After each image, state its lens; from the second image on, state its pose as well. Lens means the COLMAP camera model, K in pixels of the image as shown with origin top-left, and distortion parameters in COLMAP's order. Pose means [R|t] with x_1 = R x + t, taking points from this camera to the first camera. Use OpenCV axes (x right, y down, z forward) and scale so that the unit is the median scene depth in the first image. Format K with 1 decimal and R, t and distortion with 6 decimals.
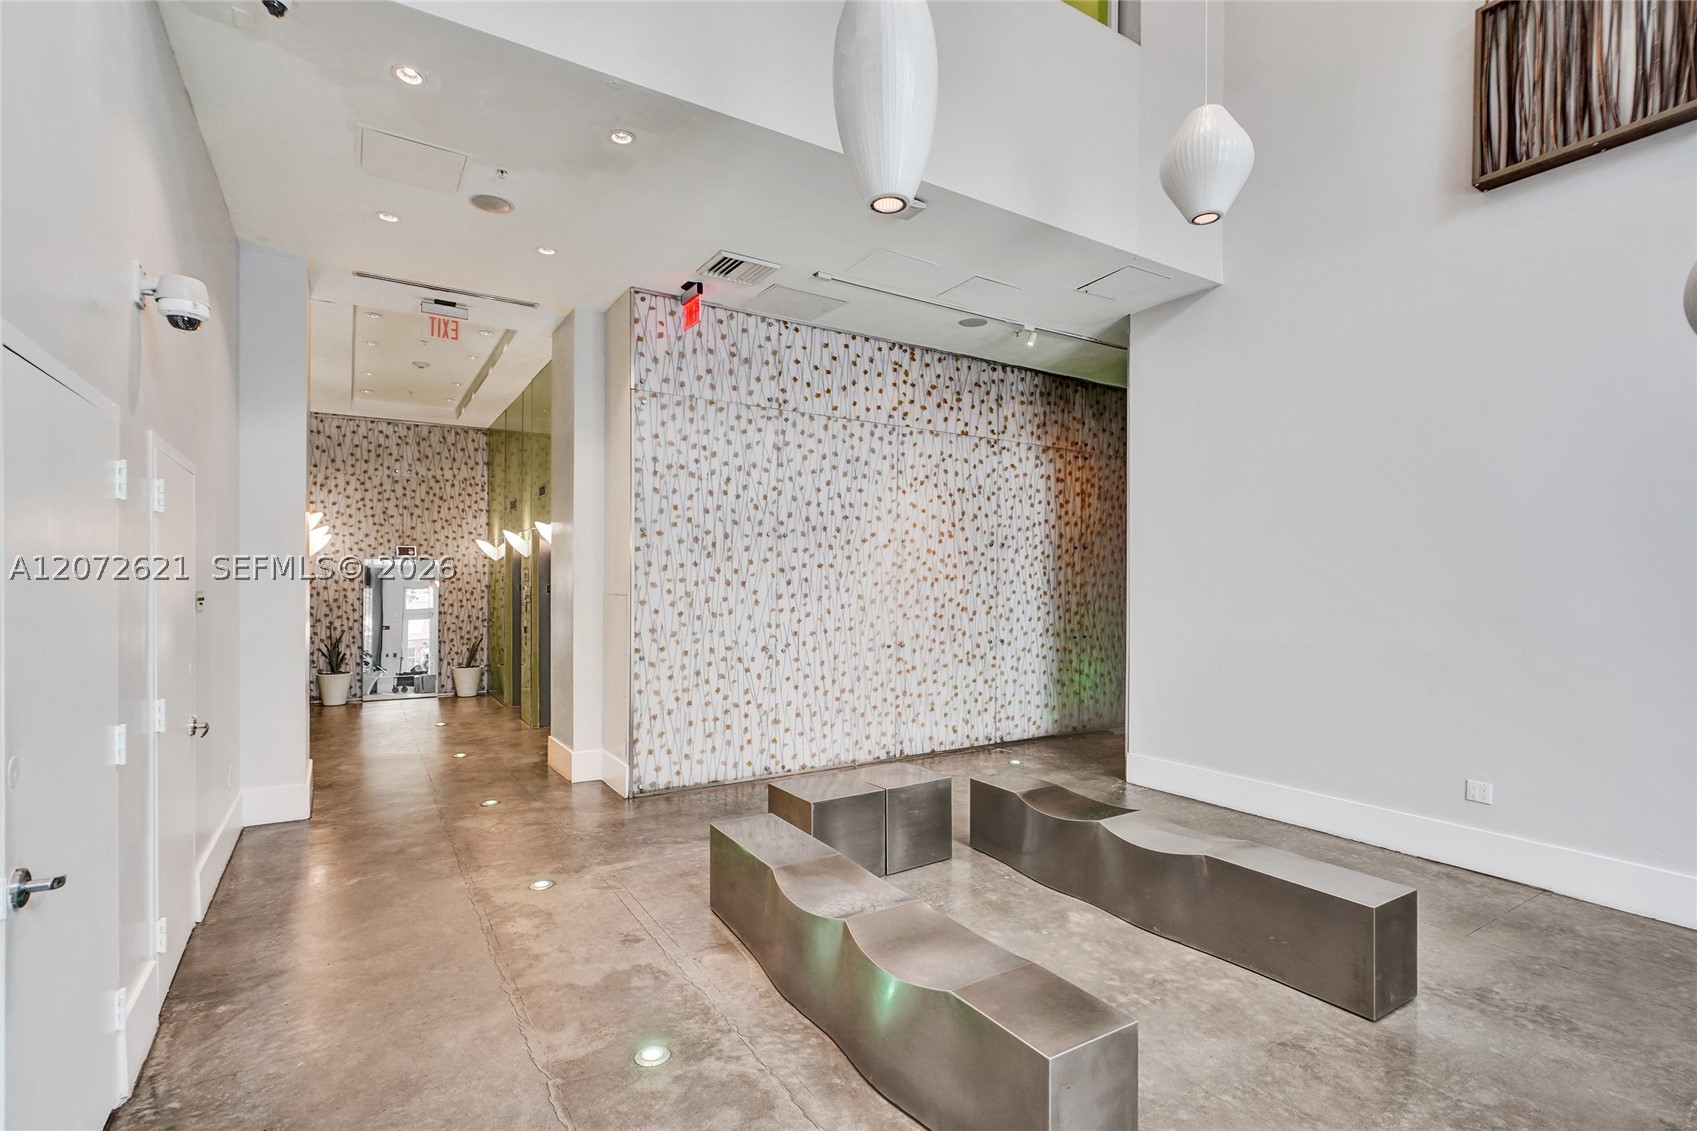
lens RADIAL K [[798.8, 0, 856.3], [0, 798.8, 580.6], [0, 0, 1]] dist [-0.011457, 0.005062]
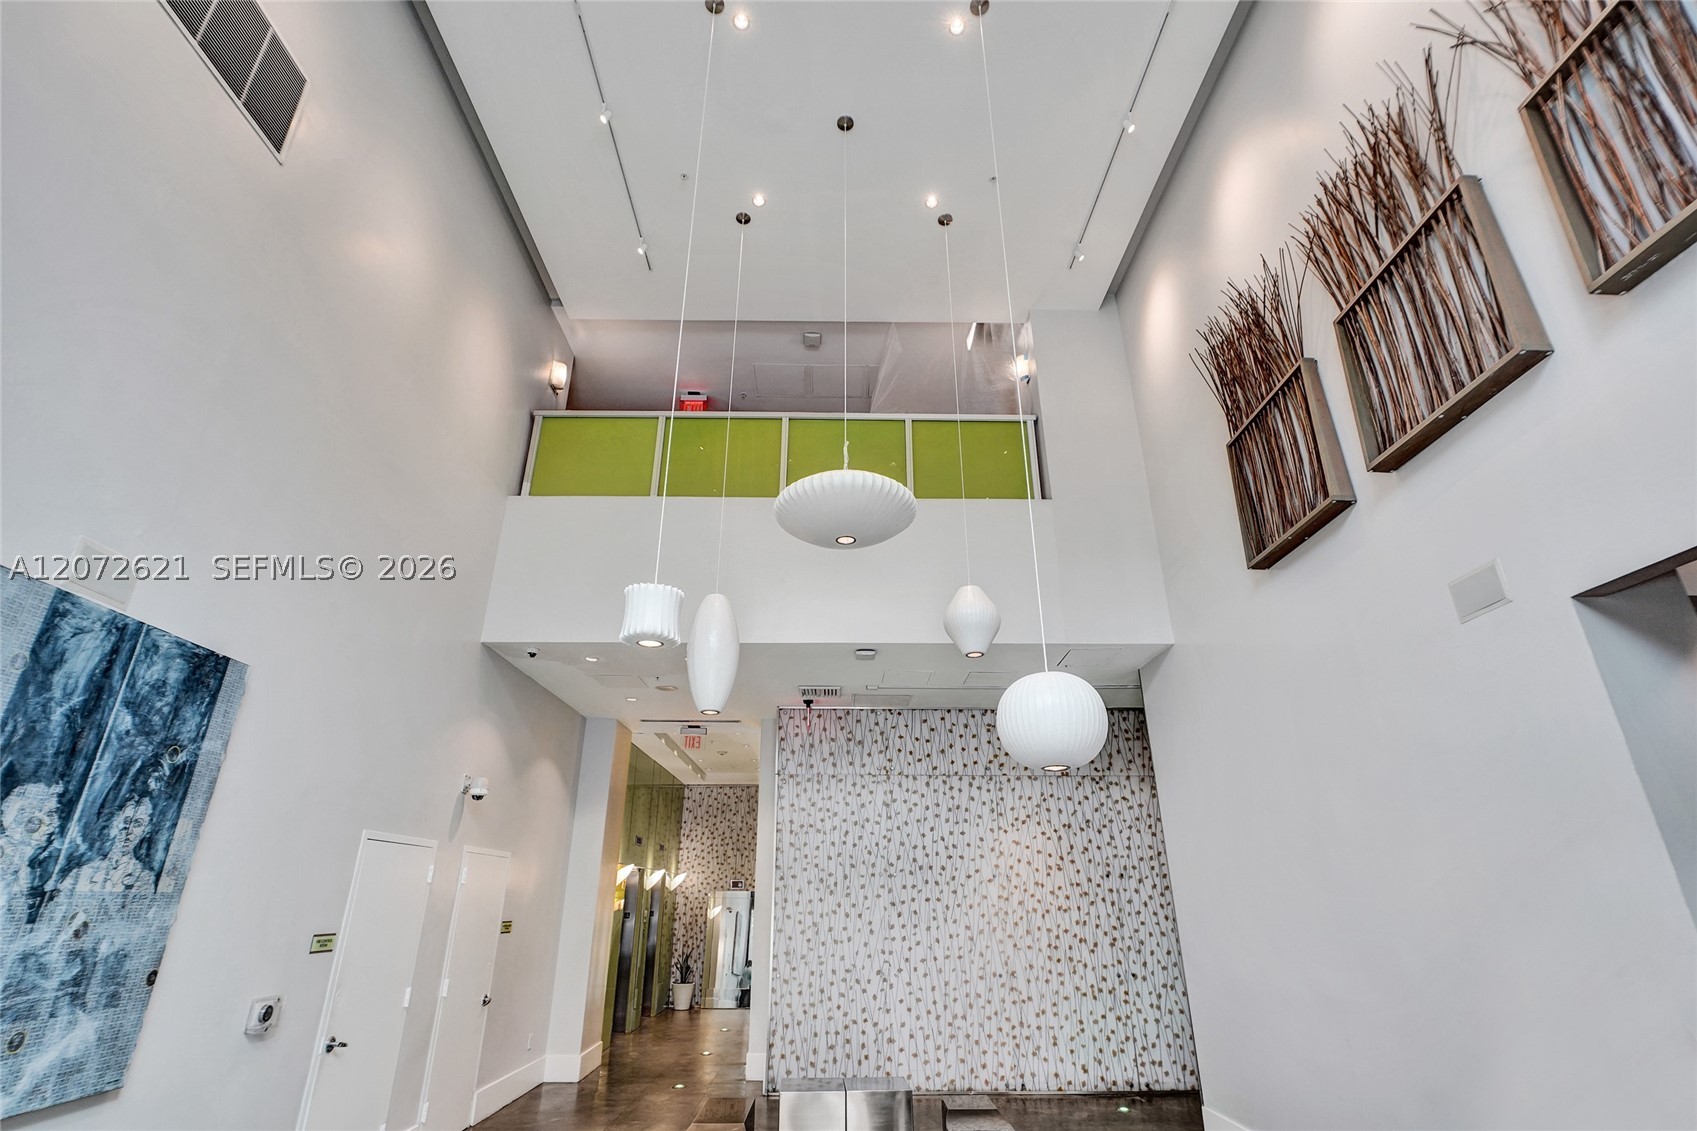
lens RADIAL K [[784.5, 0, 843.2], [0, 784.5, 569.1], [0, 0, 1]] dist [-0.018362, 0.009329]
pose [[0.851219, -0.207397, -0.482092, 0.511240], [0.003471, 0.920807, -0.390004, -0.017608], [0.524799, 0.330305, 0.784528, -0.176978]]
